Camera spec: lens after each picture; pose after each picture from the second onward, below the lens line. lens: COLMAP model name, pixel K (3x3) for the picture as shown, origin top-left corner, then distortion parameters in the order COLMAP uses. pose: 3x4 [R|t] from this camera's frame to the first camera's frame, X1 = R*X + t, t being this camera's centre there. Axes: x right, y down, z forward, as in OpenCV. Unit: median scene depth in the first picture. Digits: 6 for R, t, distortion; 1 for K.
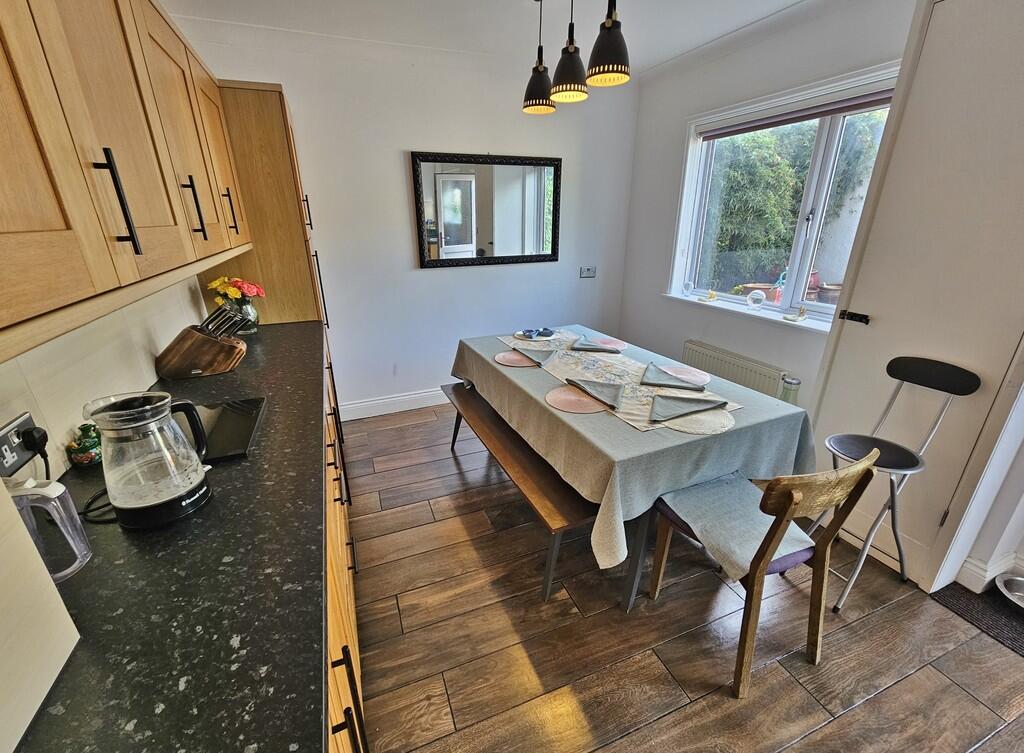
lens RADIAL K [[429.1, 0, 509.1], [0, 429.1, 377.9], [0, 0, 1]] dist [0.000555, 0.000037]
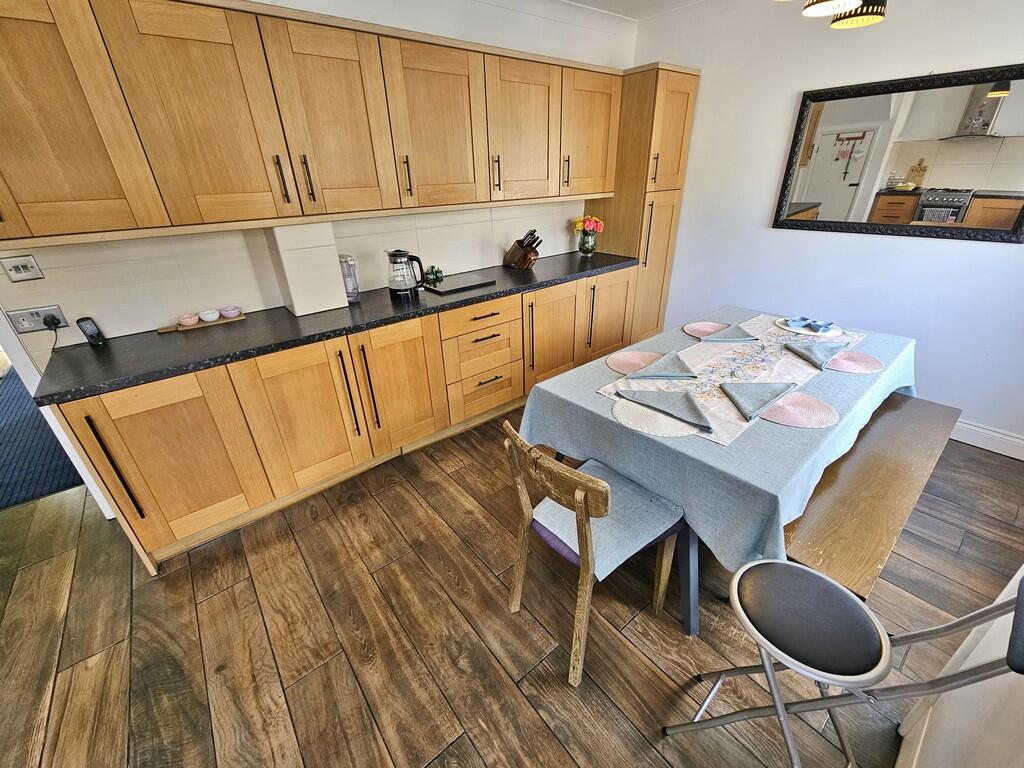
lens RADIAL K [[418.5, 0, 511.7], [0, 418.5, 385.8], [0, 0, 1]] dist [0.000105, 0.000059]
pose [[0.293670, 0.430309, -0.853576, 0.873557], [-0.311812, 0.887229, 0.339996, -0.135978], [0.903621, 0.166309, 0.394728, 0.309612]]
